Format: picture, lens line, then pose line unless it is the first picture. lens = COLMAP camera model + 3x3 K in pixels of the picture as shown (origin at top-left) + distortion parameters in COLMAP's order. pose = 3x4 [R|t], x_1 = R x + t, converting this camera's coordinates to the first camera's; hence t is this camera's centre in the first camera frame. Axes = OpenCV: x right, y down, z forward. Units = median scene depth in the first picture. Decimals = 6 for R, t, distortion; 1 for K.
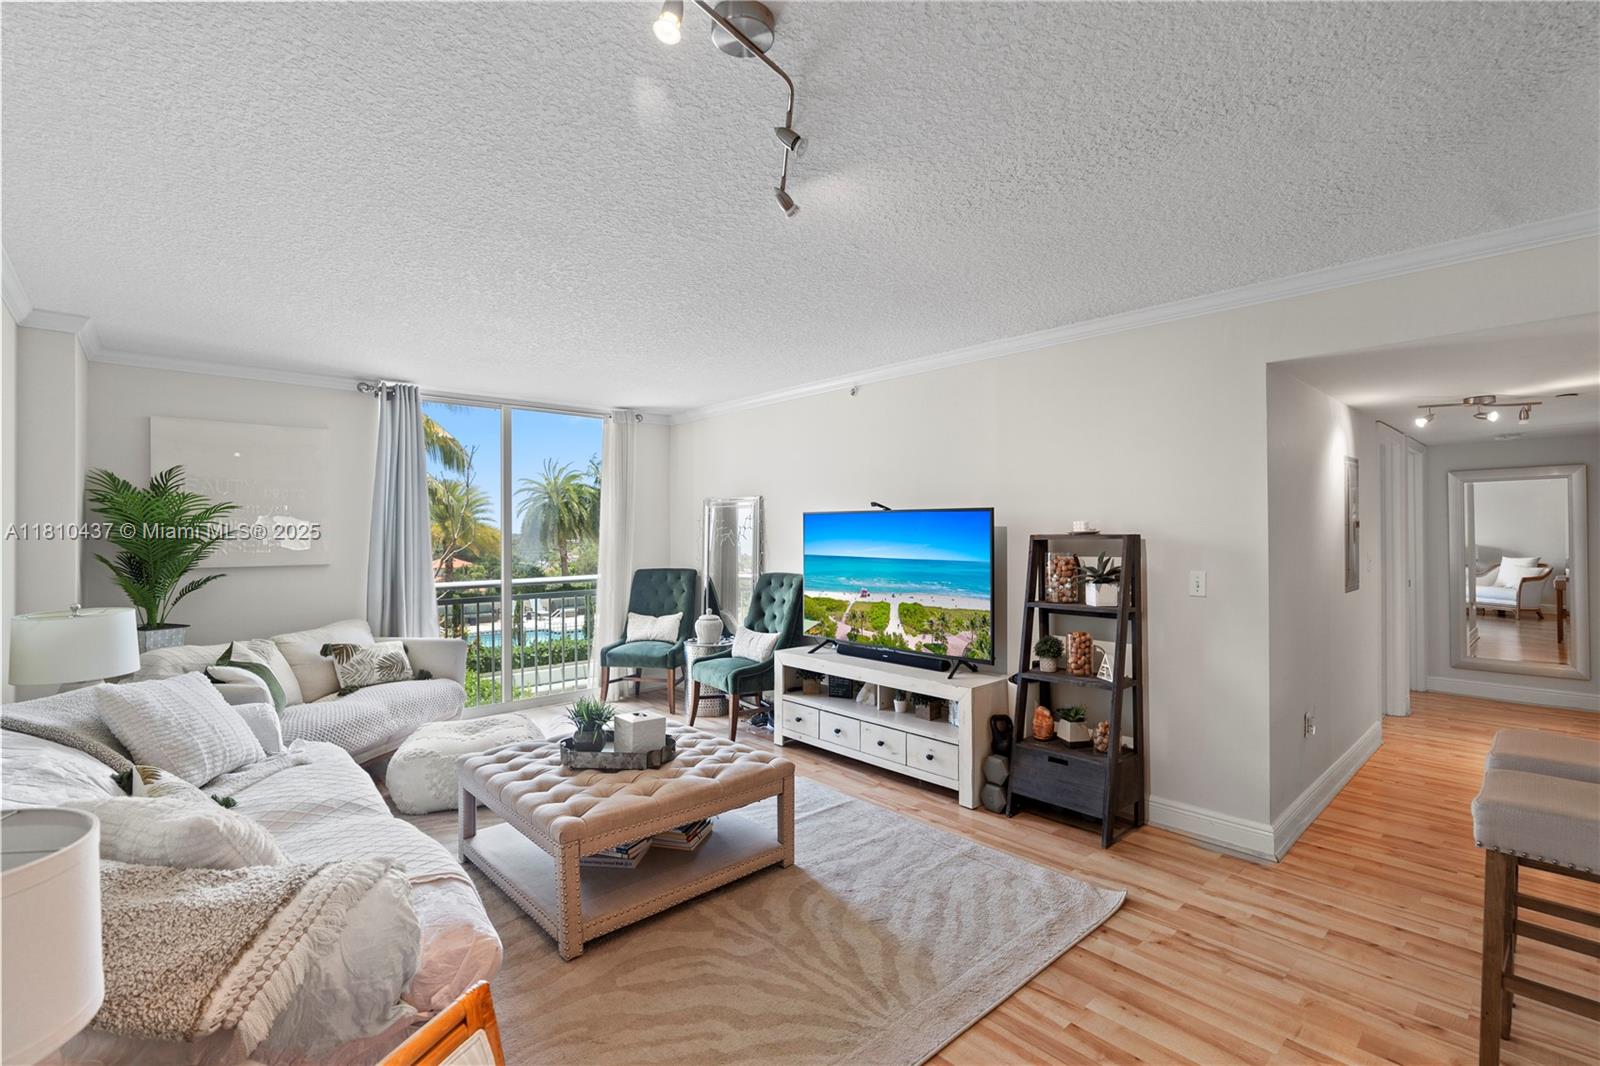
lens RADIAL K [[723.0, 0, 800.0], [0, 723.0, 533.0], [0, 0, 1]] dist [-0.003877, 0.000334]
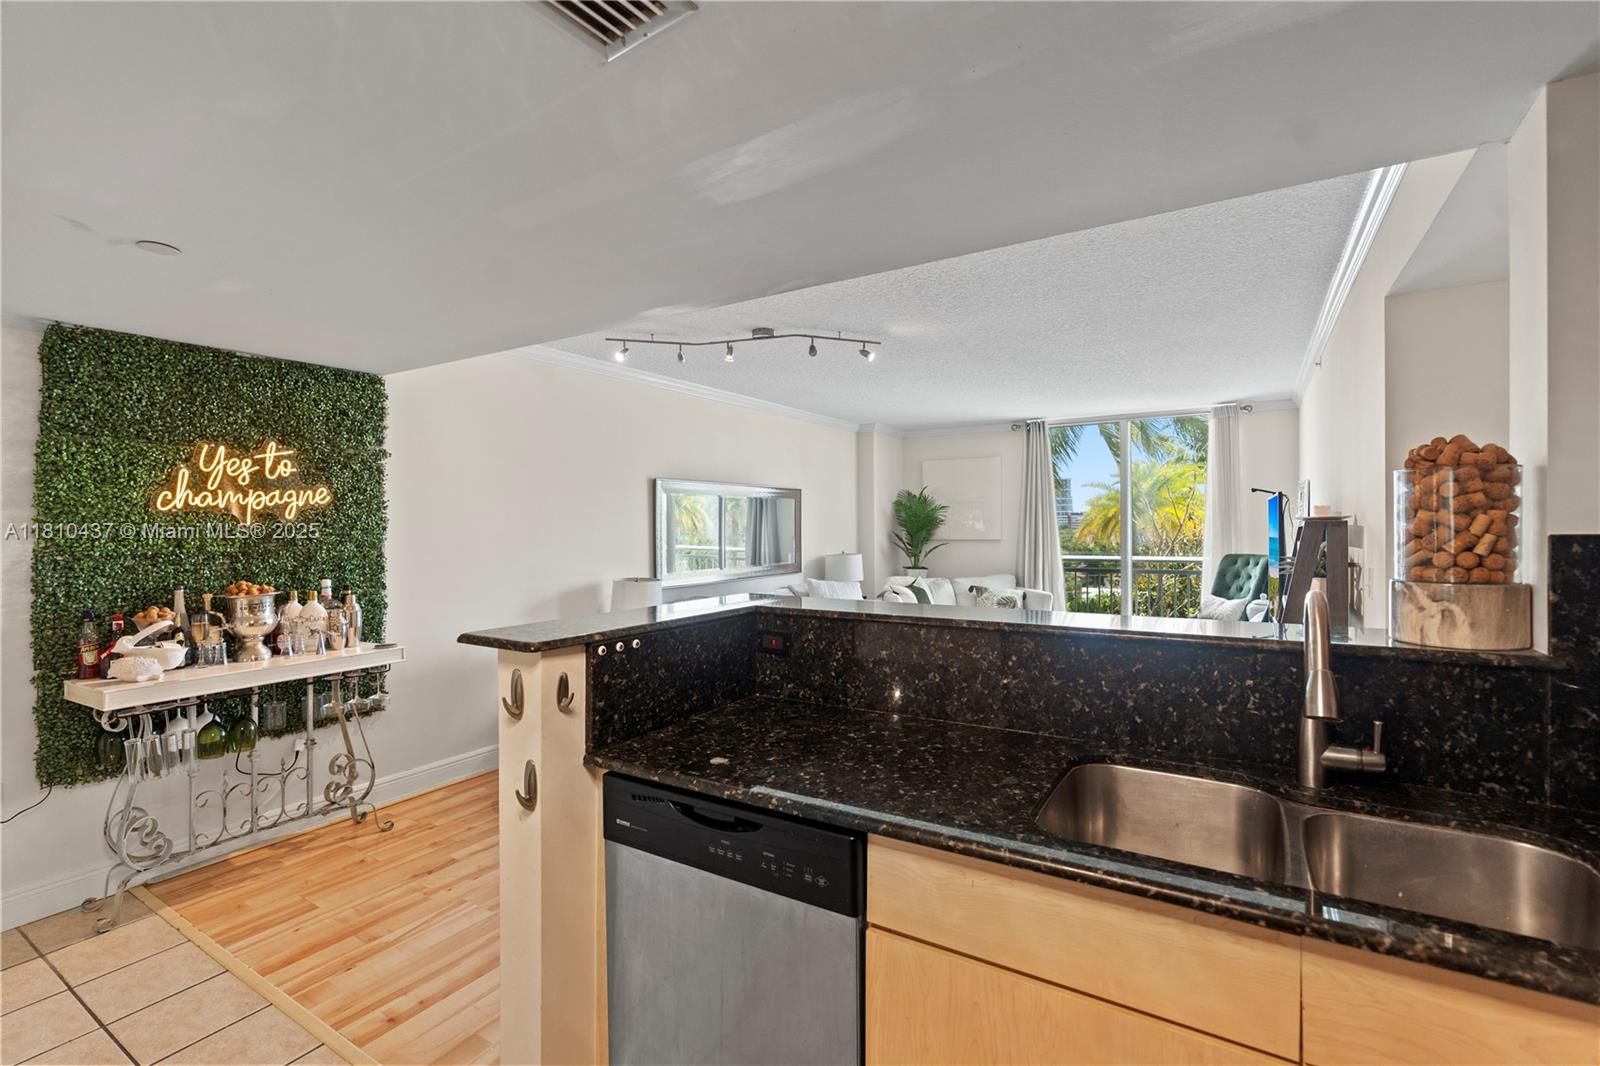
lens RADIAL K [[725.5, 0, 795.4], [0, 725.5, 528.0], [0, 0, 1]] dist [-0.001873, 0.000451]
pose [[0.270241, 0.007803, -0.962761, 0.922055], [0.005067, 0.999942, 0.009527, -0.000456], [0.962779, -0.007453, 0.270186, 0.134560]]
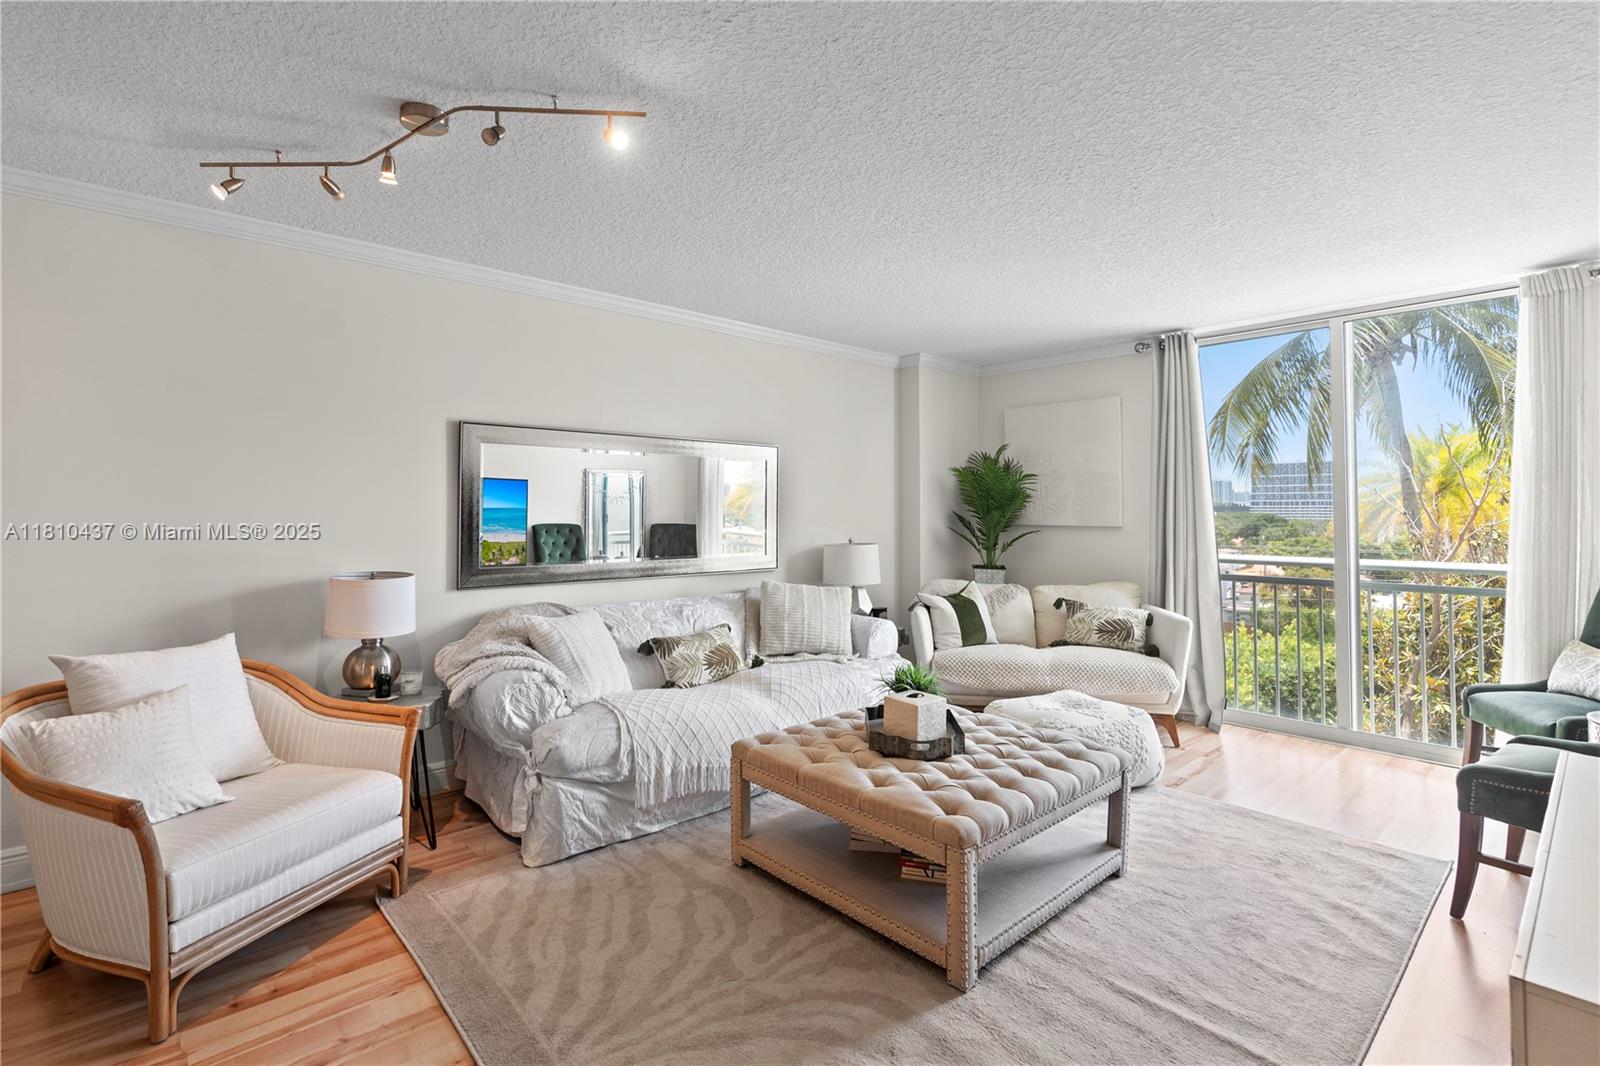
lens RADIAL K [[748.5, 0, 782.5], [0, 748.5, 488.3], [0, 0, 1]] dist [-0.003297, 0.000003]
pose [[-0.014445, -0.025170, -0.999579, 0.489309], [-0.004929, 0.999673, -0.025102, 0.020947], [0.999884, 0.004565, -0.014564, 0.621358]]
